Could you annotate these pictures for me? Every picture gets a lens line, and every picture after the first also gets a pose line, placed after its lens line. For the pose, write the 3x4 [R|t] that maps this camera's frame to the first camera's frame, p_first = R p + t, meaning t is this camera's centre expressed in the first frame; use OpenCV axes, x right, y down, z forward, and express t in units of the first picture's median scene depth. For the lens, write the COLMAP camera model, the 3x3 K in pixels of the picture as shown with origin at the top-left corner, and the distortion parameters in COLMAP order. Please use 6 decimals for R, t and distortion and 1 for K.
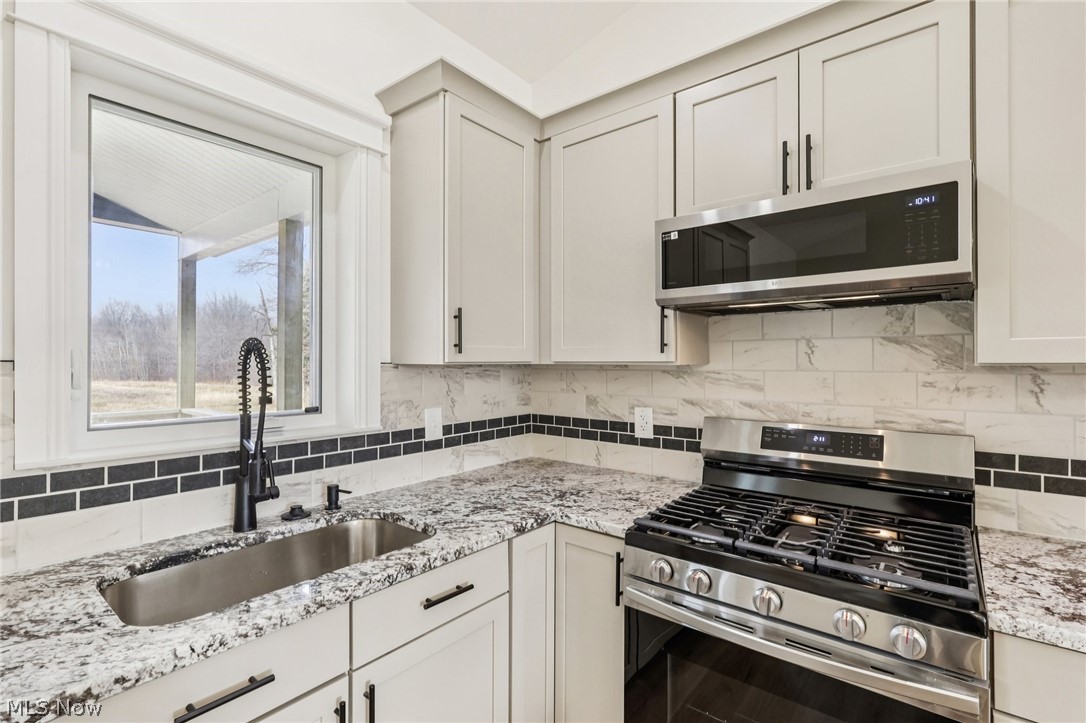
lens RADIAL K [[504.3, 0, 543.9], [0, 504.3, 361.9], [0, 0, 1]] dist [-0.000916, 0.000993]
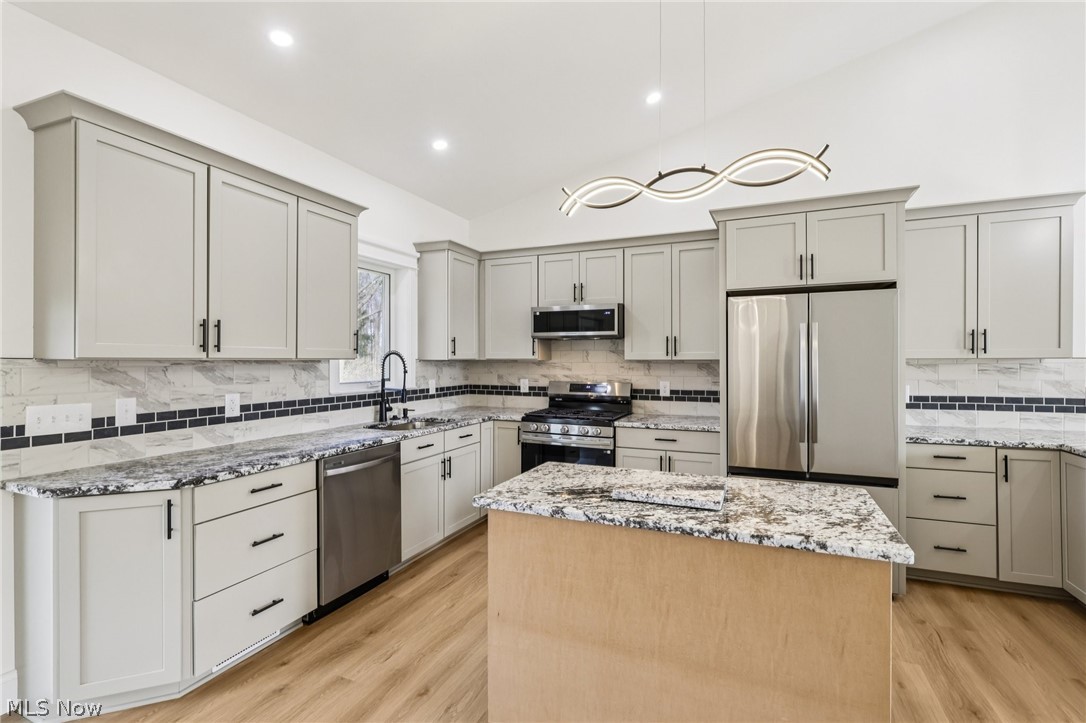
lens RADIAL K [[504.3, 0, 544.5], [0, 504.3, 361.4], [0, 0, 1]] dist [-0.000916, 0.000993]
pose [[0.963252, -0.000492, 0.268601, -0.427904], [-0.002124, 0.999953, 0.009450, -0.013318], [-0.268593, -0.009673, 0.963205, -1.595468]]
